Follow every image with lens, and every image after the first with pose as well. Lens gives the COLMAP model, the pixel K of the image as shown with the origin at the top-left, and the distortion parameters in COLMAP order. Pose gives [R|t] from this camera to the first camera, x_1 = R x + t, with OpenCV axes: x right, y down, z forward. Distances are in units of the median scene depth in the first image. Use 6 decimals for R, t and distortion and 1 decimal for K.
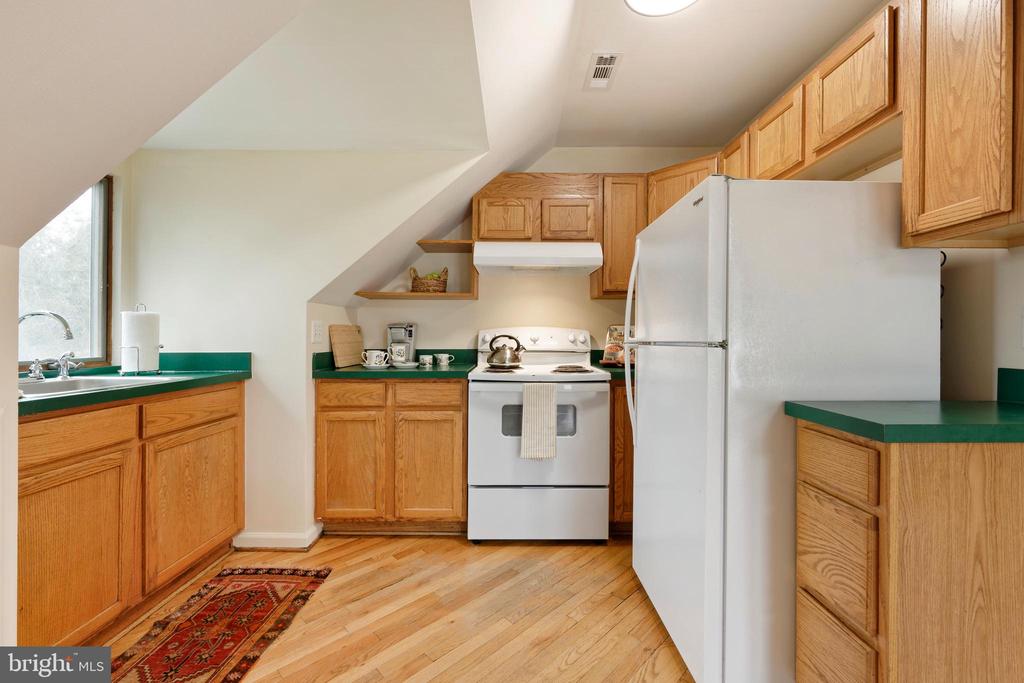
lens RADIAL K [[416.6, 0, 517.0], [0, 416.6, 337.1], [0, 0, 1]] dist [-0.001406, -0.000191]
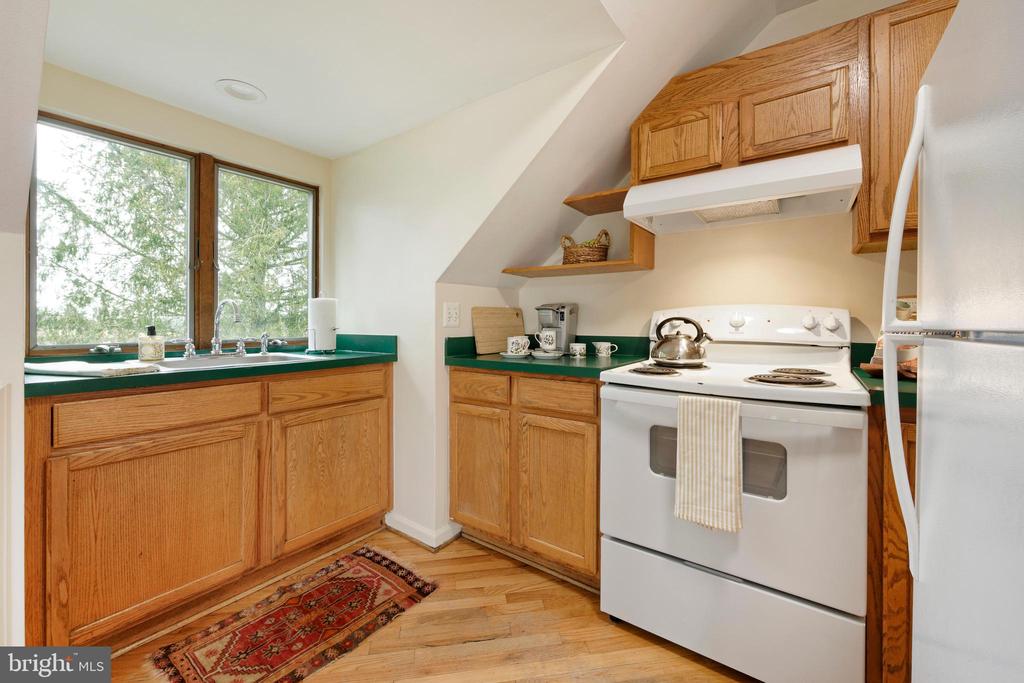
lens RADIAL K [[409.9, 0, 515.5], [0, 409.9, 319.3], [0, 0, 1]] dist [-0.000185, 0.000044]
pose [[0.808319, -0.002186, -0.588741, 0.169278], [-0.000591, 0.999990, -0.004524, 0.001857], [0.588745, 0.004005, 0.808309, 0.353953]]
